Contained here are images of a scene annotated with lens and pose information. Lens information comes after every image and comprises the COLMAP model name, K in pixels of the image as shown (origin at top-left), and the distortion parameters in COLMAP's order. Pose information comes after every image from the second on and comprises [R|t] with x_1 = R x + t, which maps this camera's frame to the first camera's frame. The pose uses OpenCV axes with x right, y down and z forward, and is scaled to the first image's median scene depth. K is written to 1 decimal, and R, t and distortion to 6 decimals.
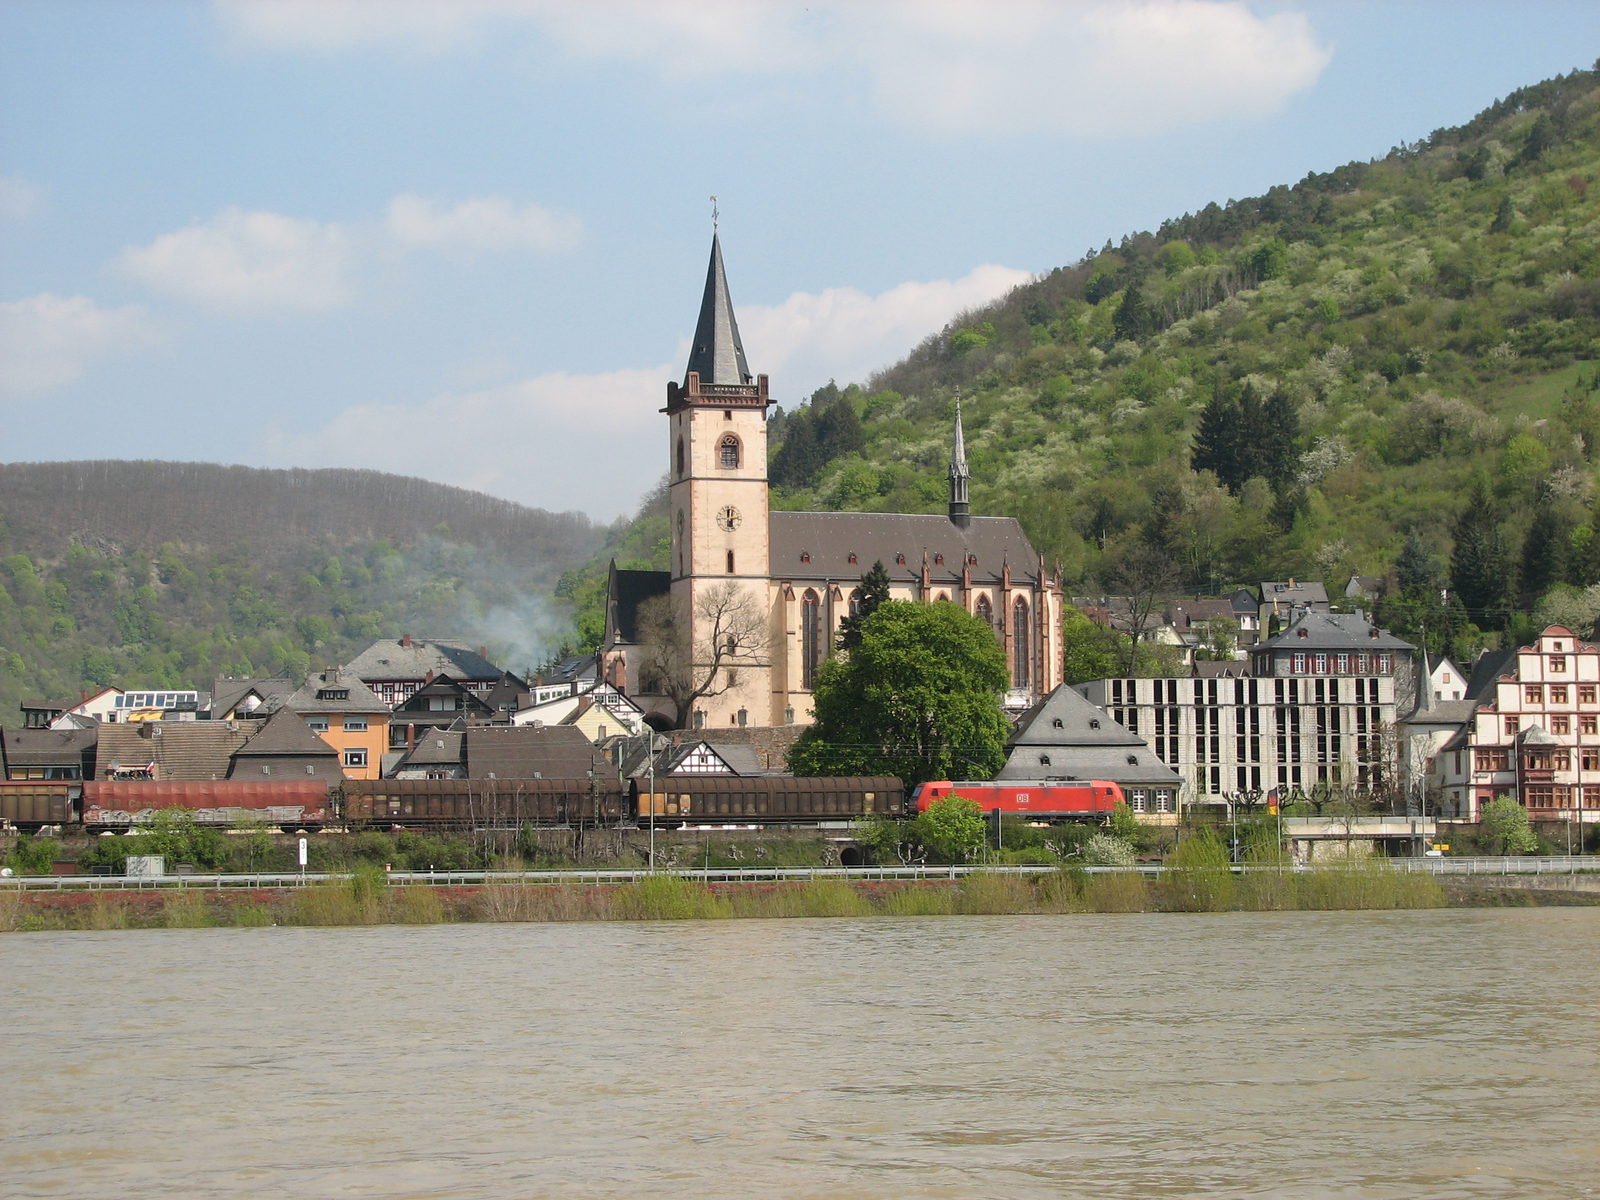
lens RADIAL K [[3904.9, 0, 800.0], [0, 3904.9, 600.0], [0, 0, 1]] dist [0.074995, 0.225762]
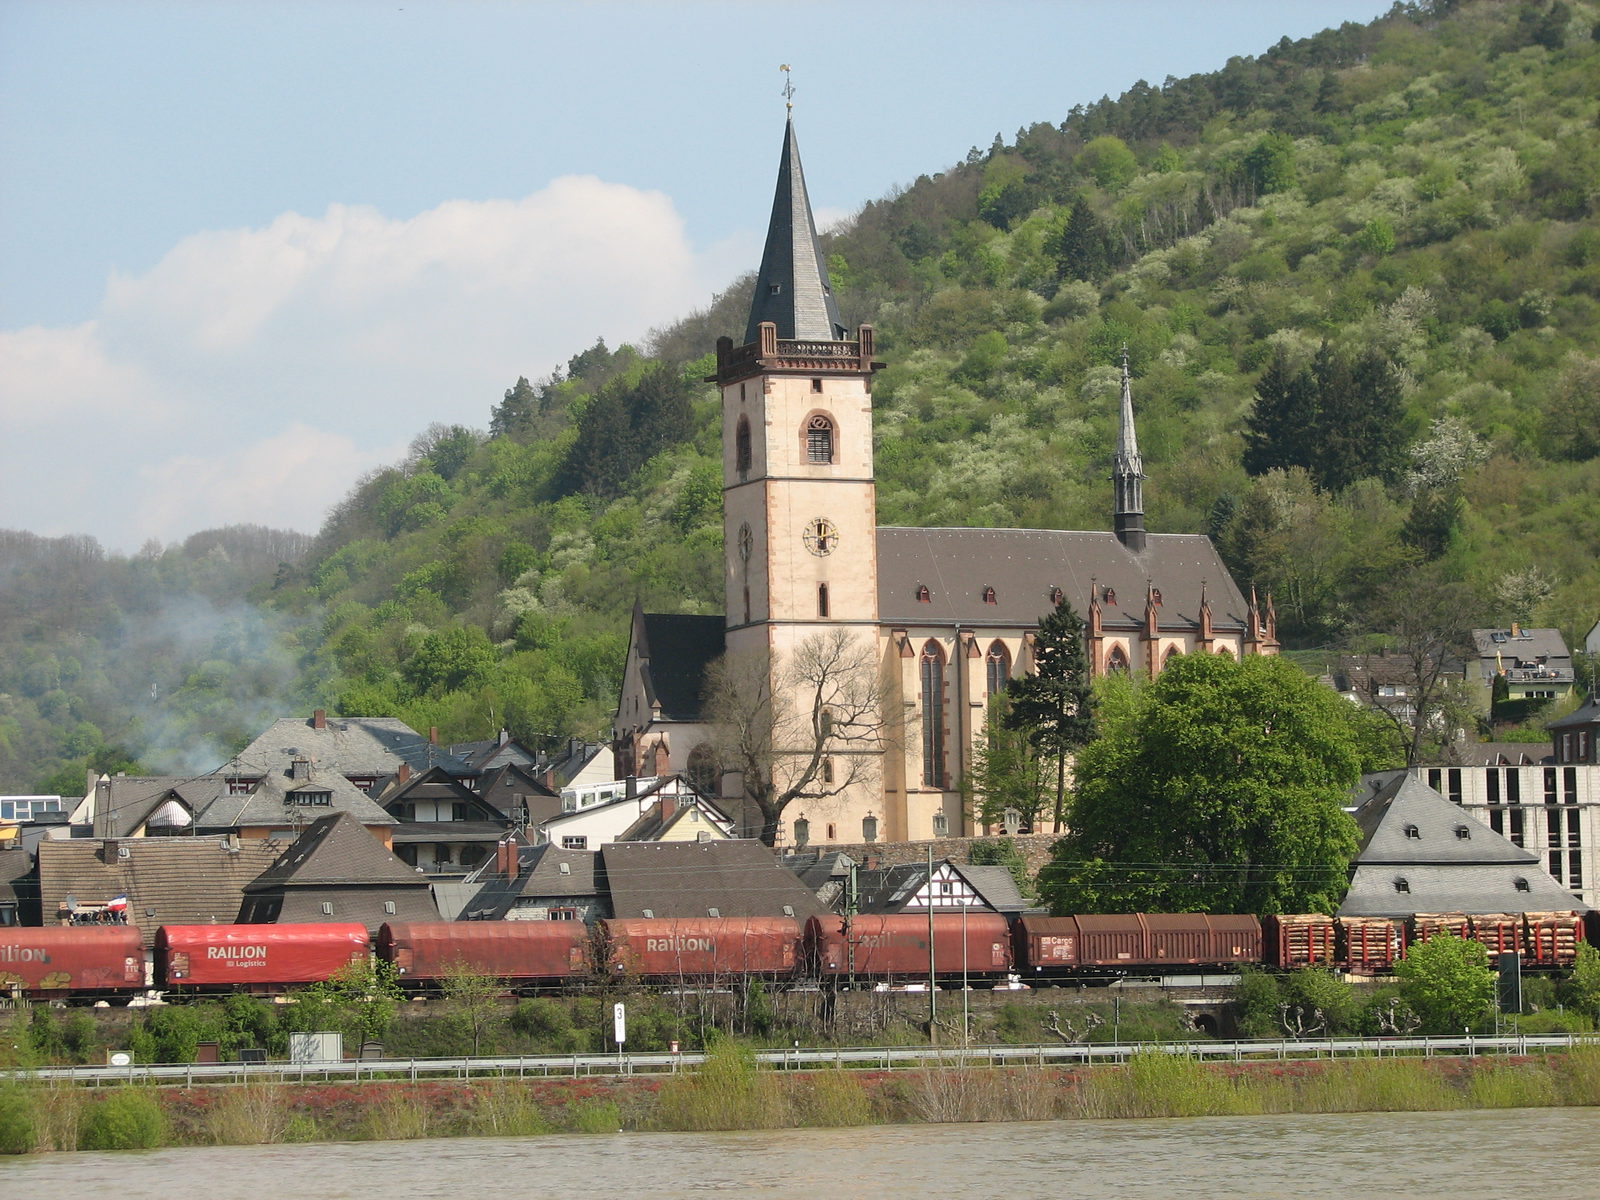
lens RADIAL K [[5743.2, 0, 800.0], [0, 5743.2, 600.0], [0, 0, 1]] dist [0.081959, 1.538357]
pose [[0.996082, -0.004320, 0.088326, -0.106050], [0.005338, 0.999922, -0.011298, 0.001381], [-0.088270, 0.011725, 0.996028, 0.001785]]
